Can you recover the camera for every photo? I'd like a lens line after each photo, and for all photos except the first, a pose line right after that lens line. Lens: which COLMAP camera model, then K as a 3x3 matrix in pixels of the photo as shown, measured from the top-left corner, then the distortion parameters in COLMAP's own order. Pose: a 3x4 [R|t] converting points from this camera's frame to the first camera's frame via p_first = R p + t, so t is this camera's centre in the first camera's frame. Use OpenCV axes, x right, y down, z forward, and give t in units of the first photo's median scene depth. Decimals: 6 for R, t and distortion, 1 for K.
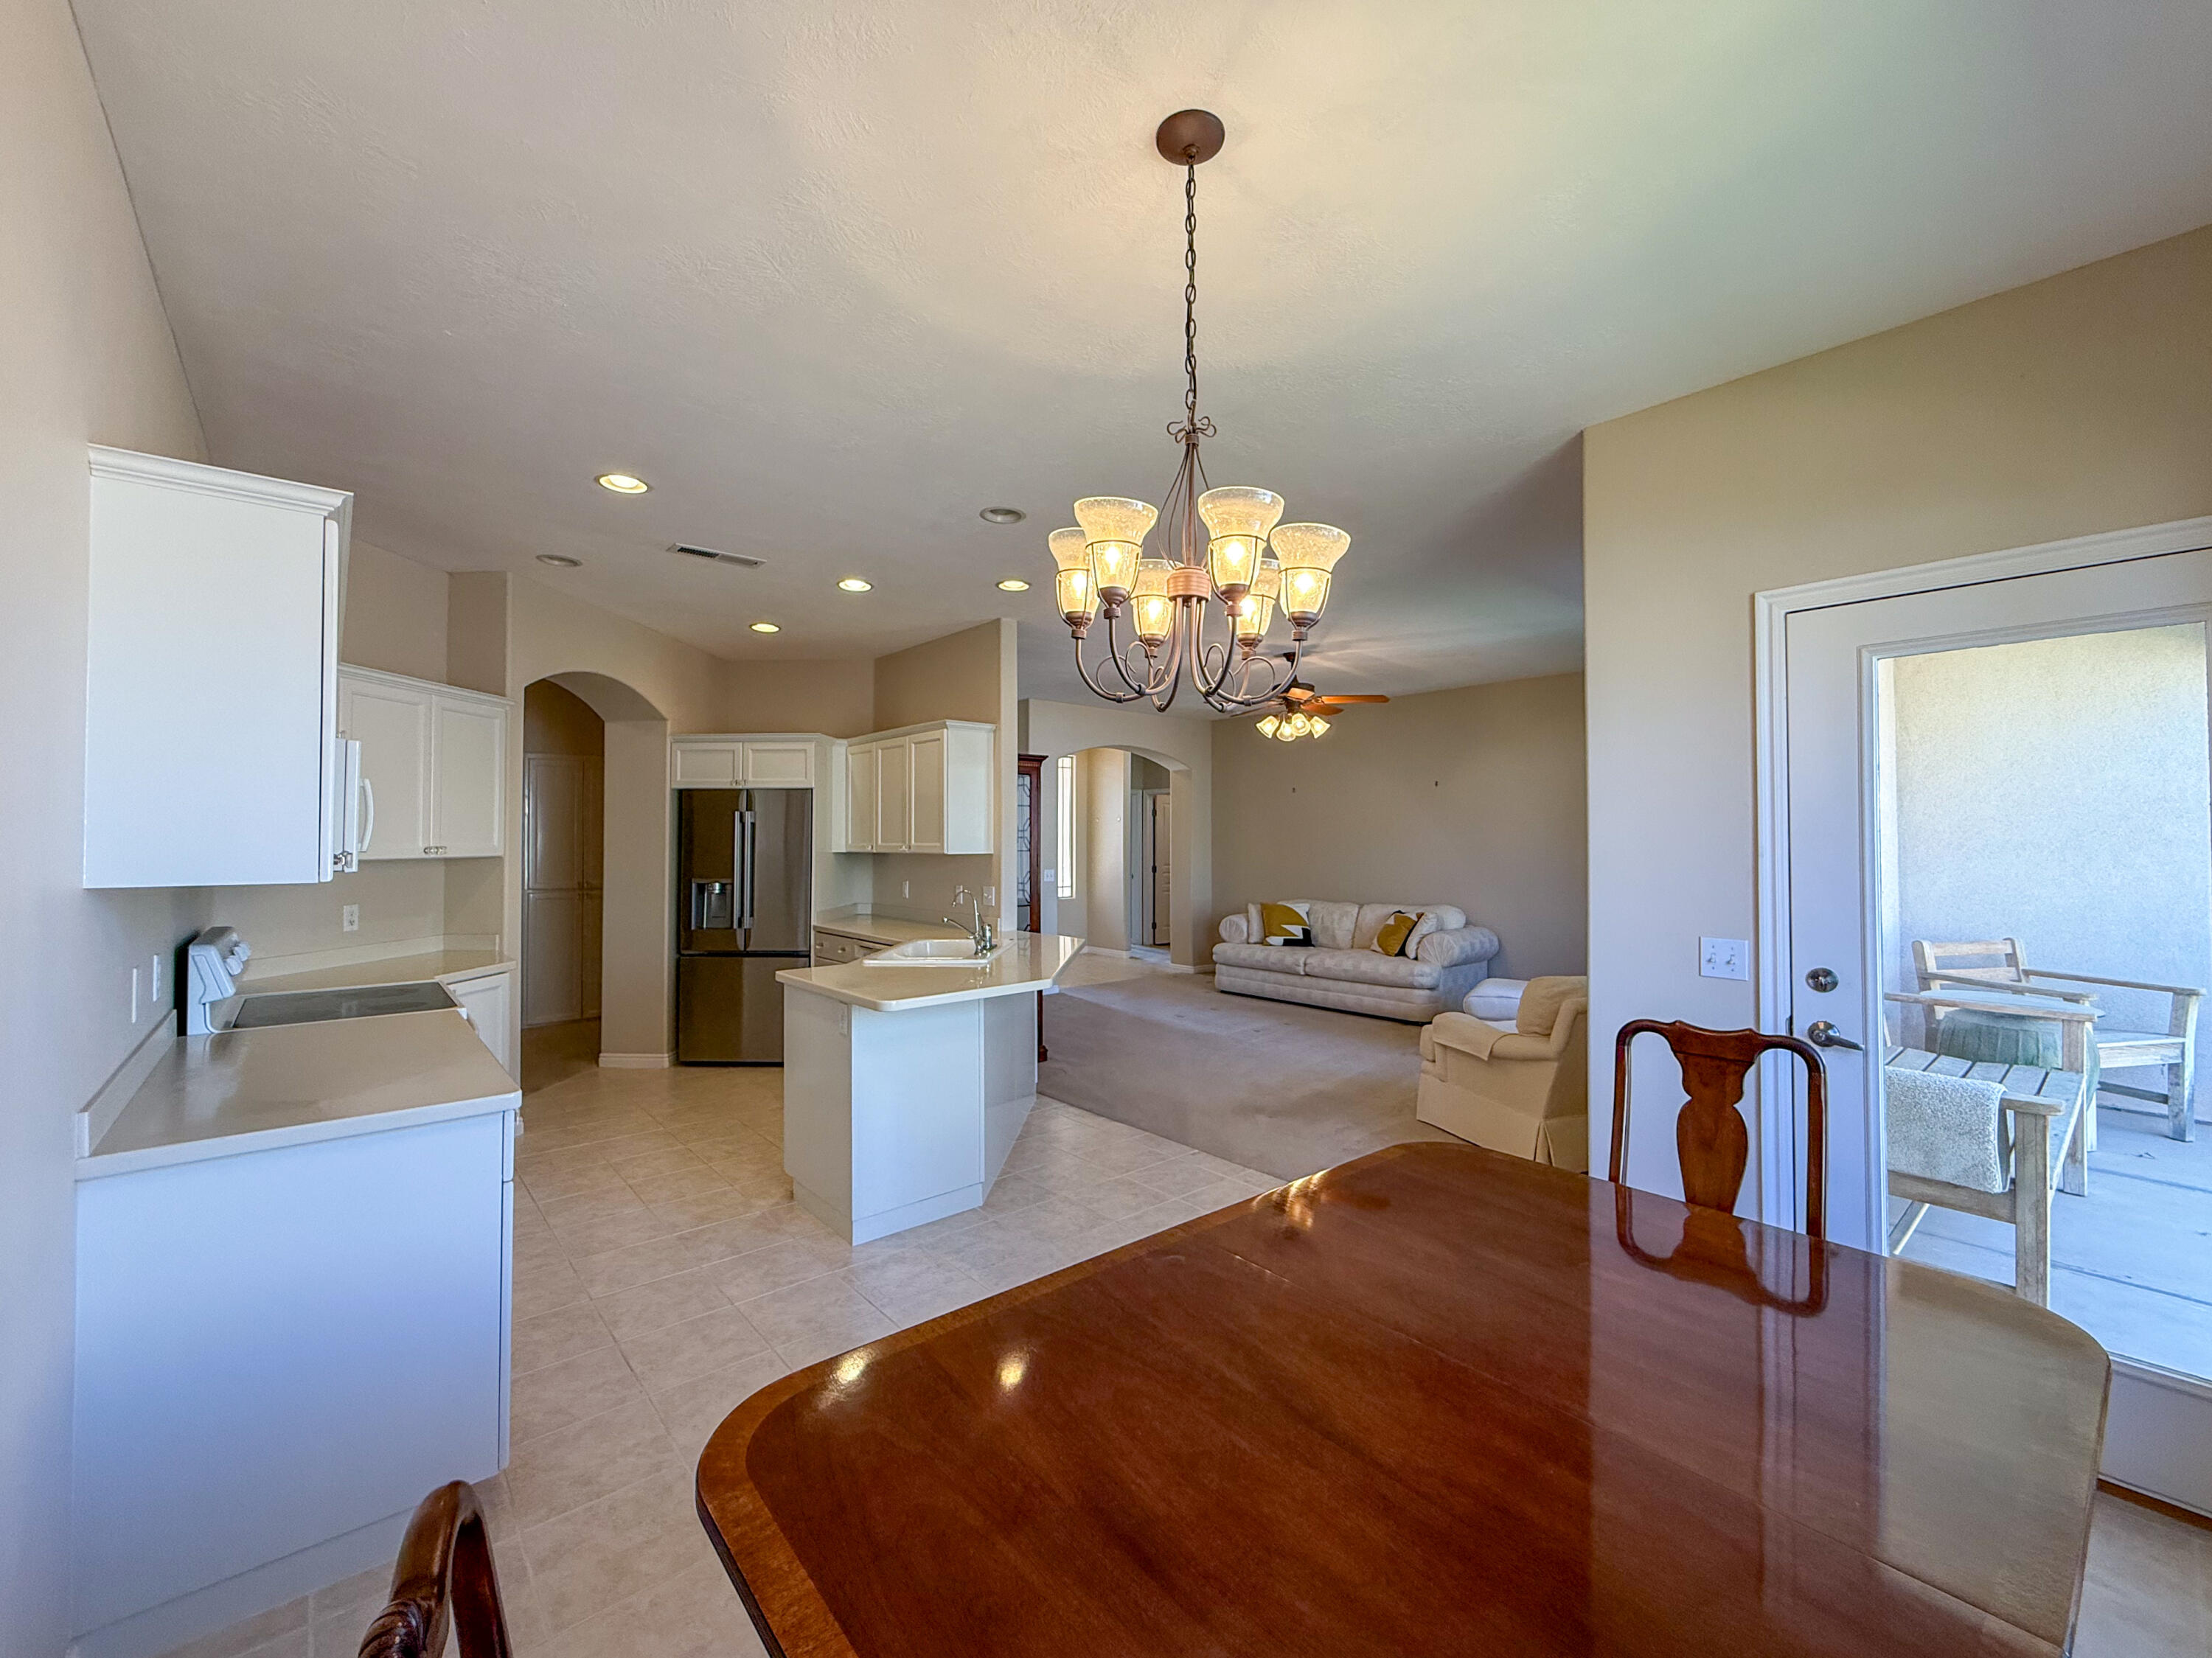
lens RADIAL K [[894.7, 0, 1103.5], [0, 894.7, 830.0], [0, 0, 1]] dist [0.000945, -0.000276]
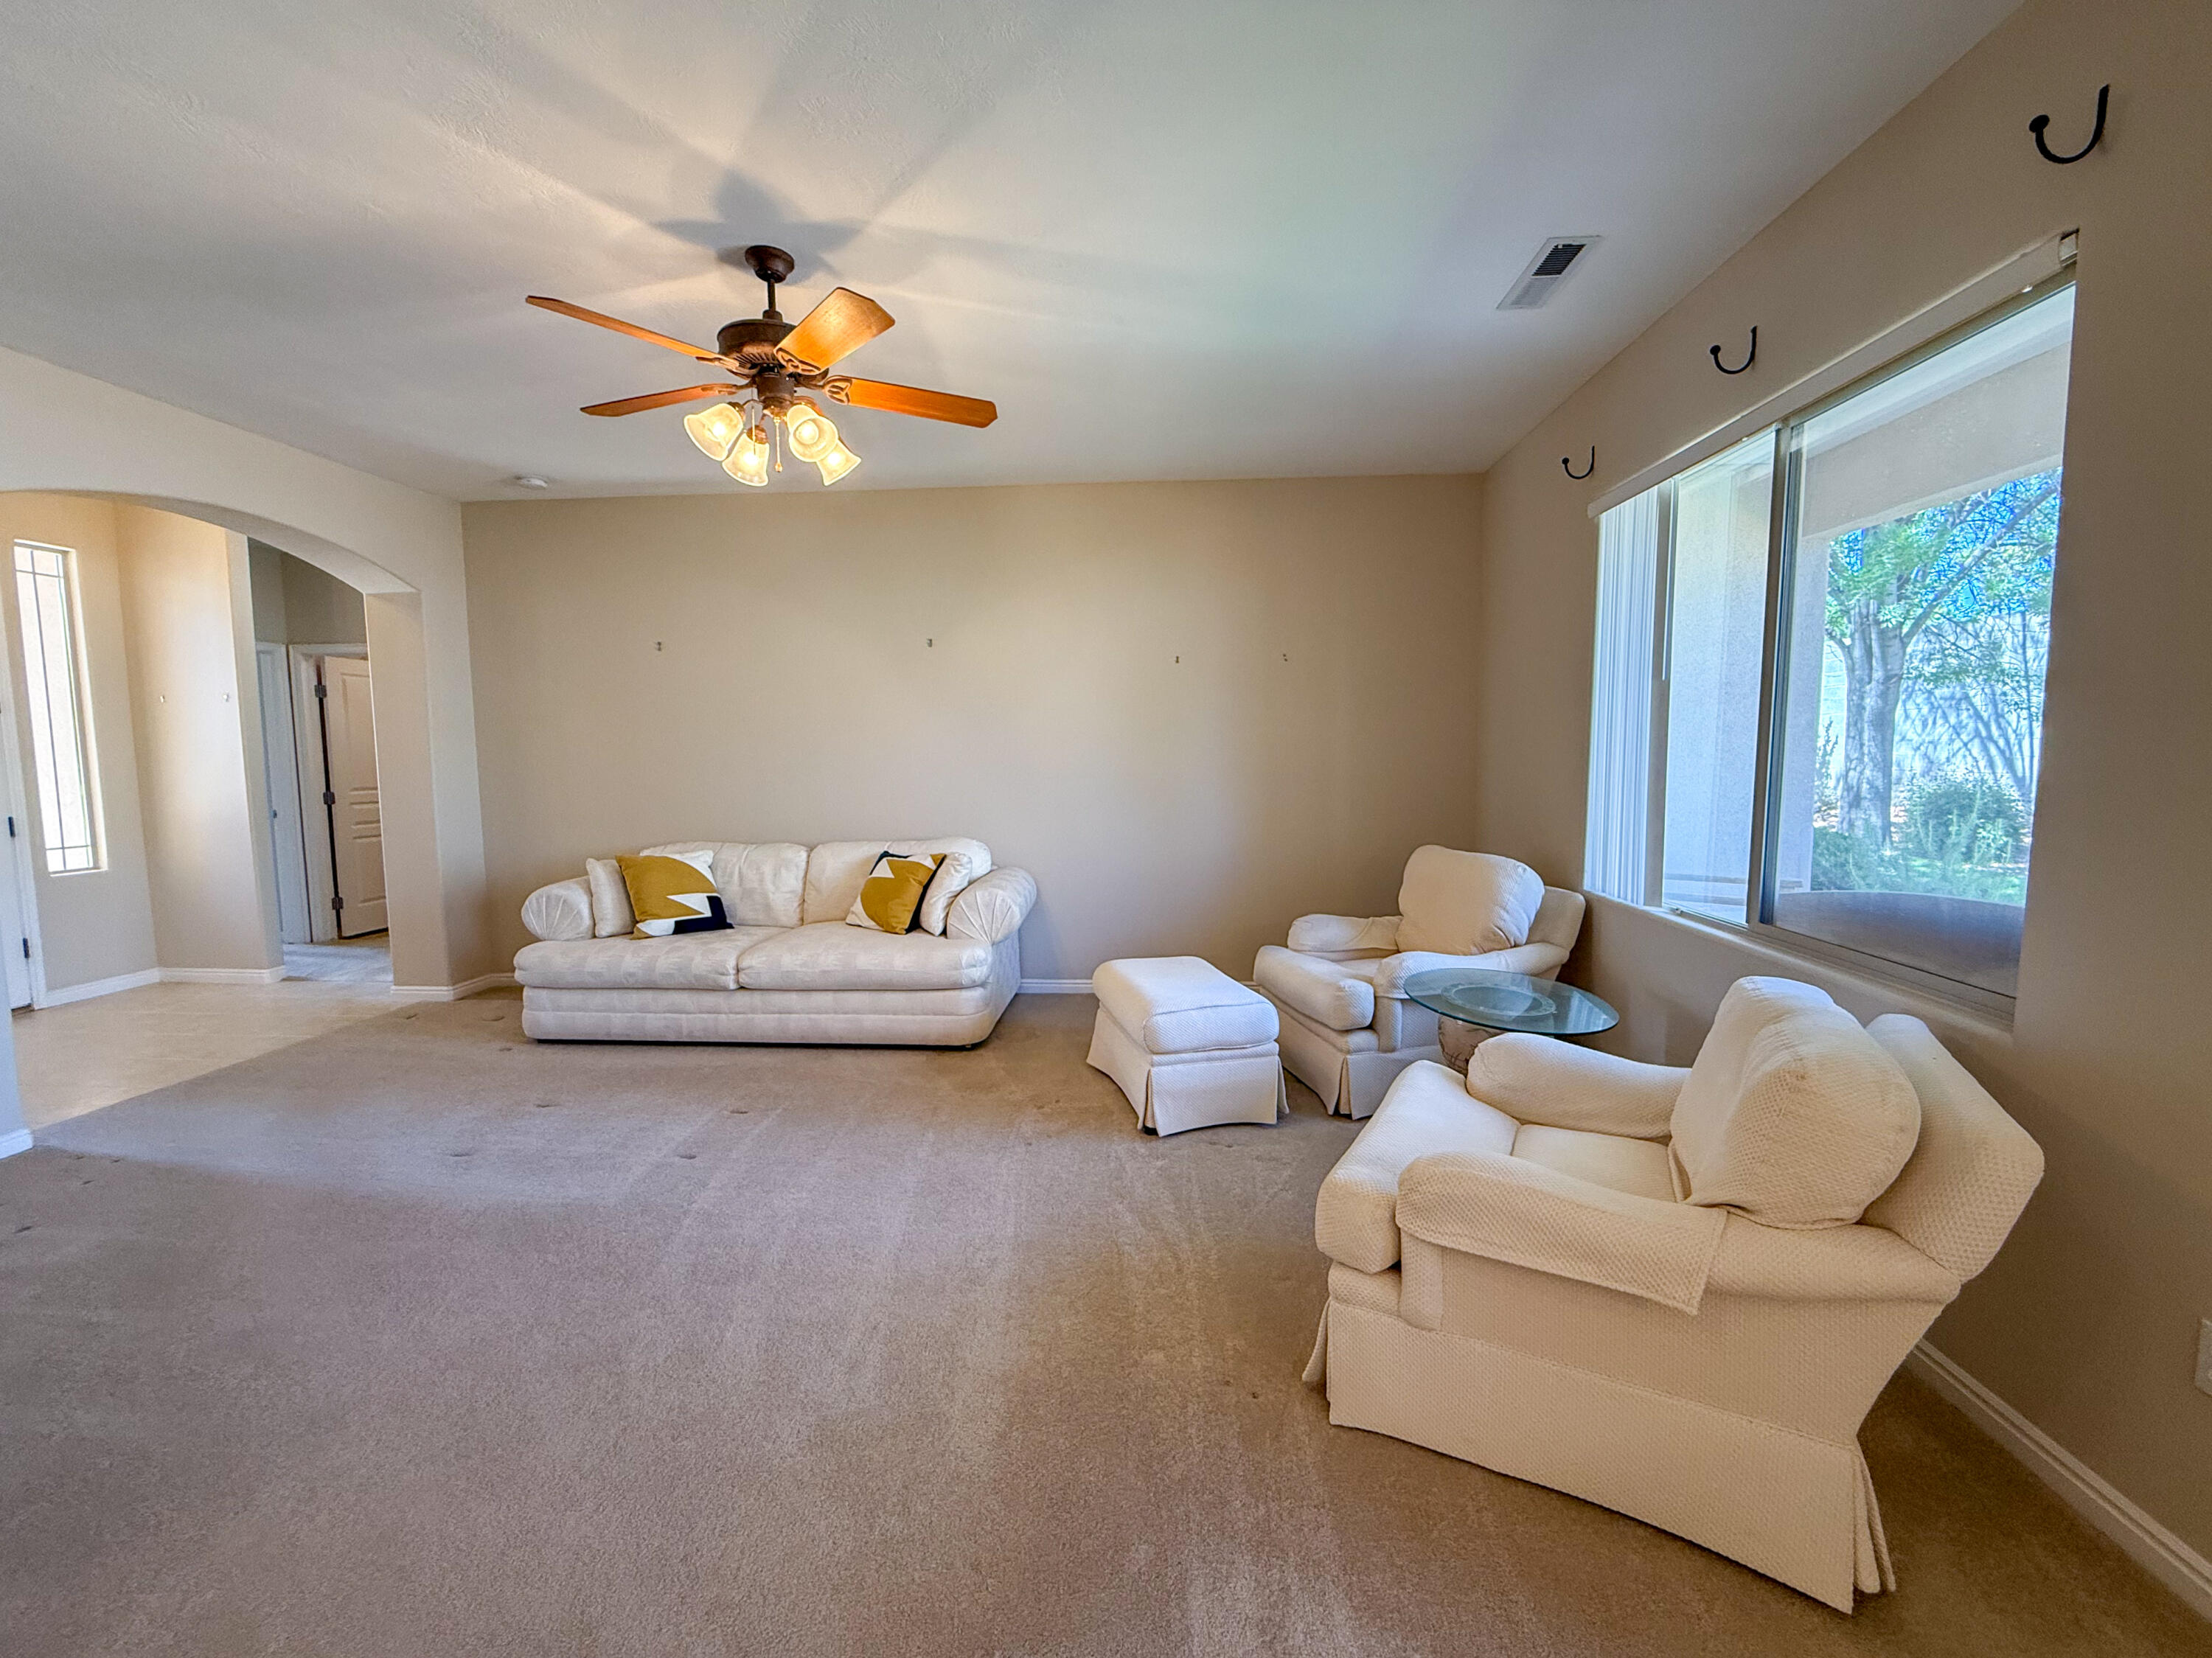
lens RADIAL K [[894.7, 0, 1101.3], [0, 894.7, 824.7], [0, 0, 1]] dist [0.000945, -0.000276]
pose [[0.712175, -0.063598, 0.699116, 0.018724], [-0.000107, 0.995878, 0.090704, 0.020612], [-0.702002, -0.064672, 0.709232, 0.546606]]
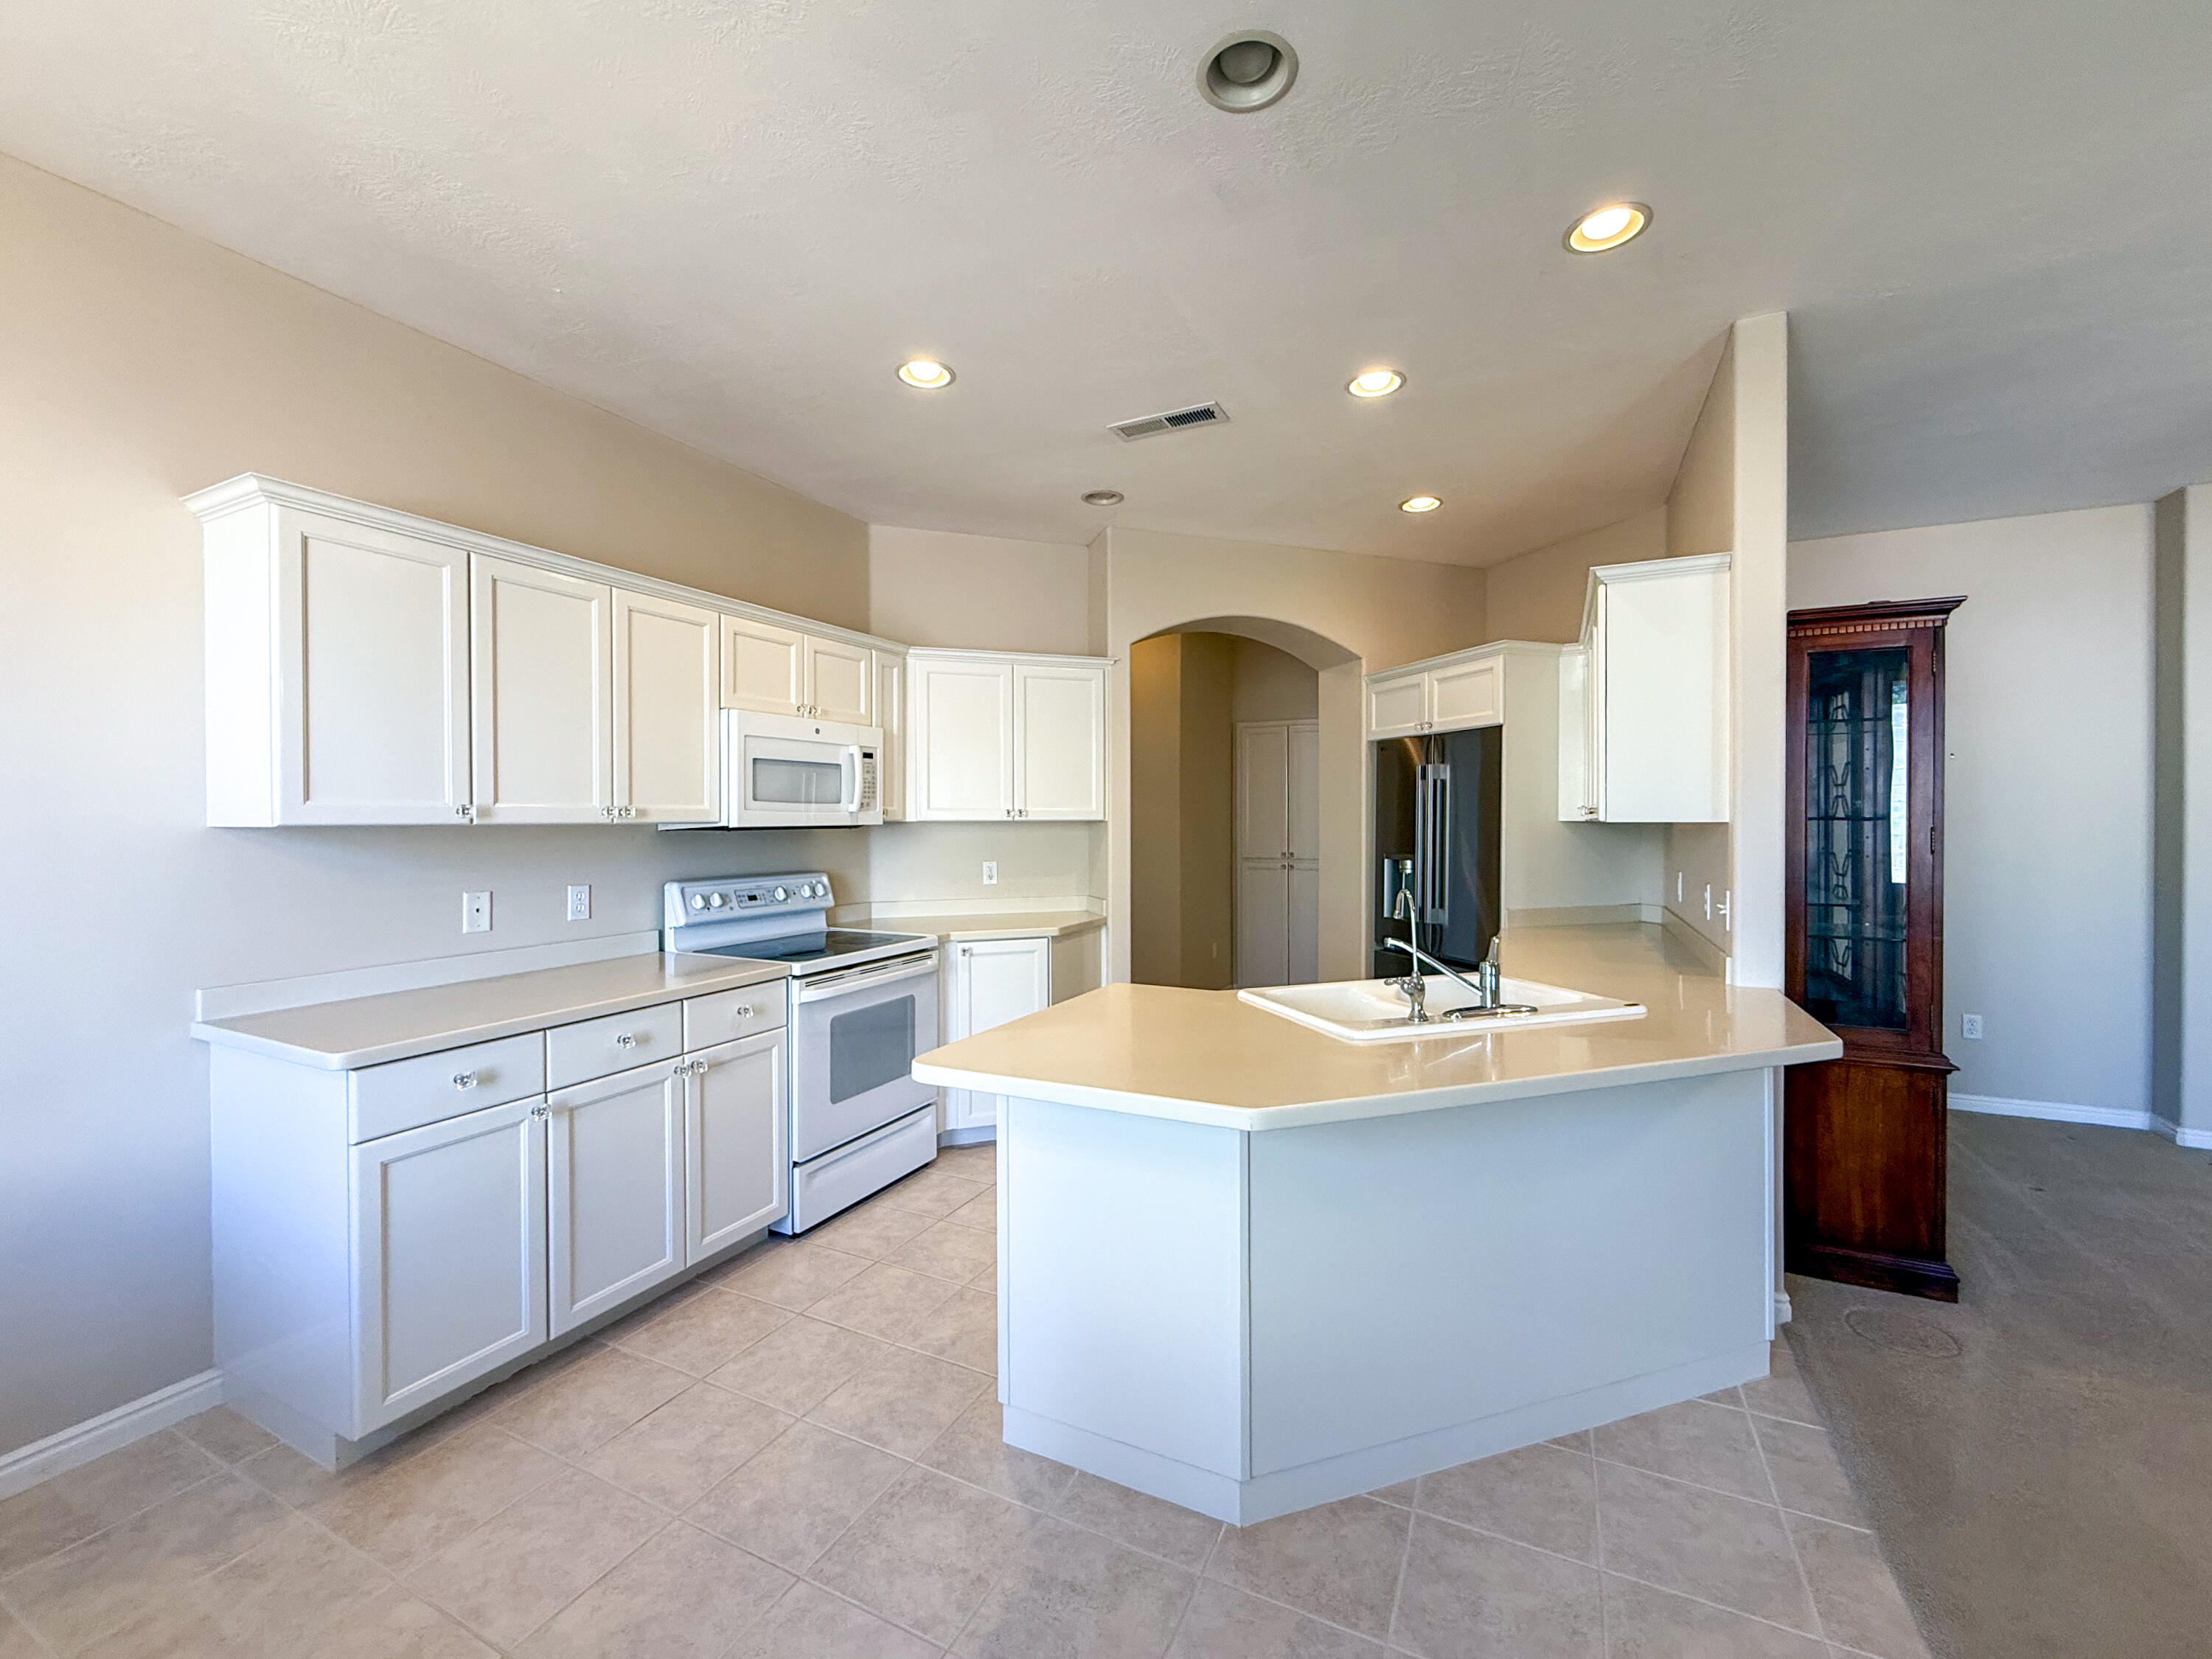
lens RADIAL K [[894.7, 0, 1098.4], [0, 894.7, 826.8], [0, 0, 1]] dist [0.000945, -0.000276]
pose [[0.387745, 0.008931, -0.921723, 0.148179], [0.012253, 0.999815, 0.014843, 0.013754], [0.921685, -0.017049, 0.387564, 0.388366]]
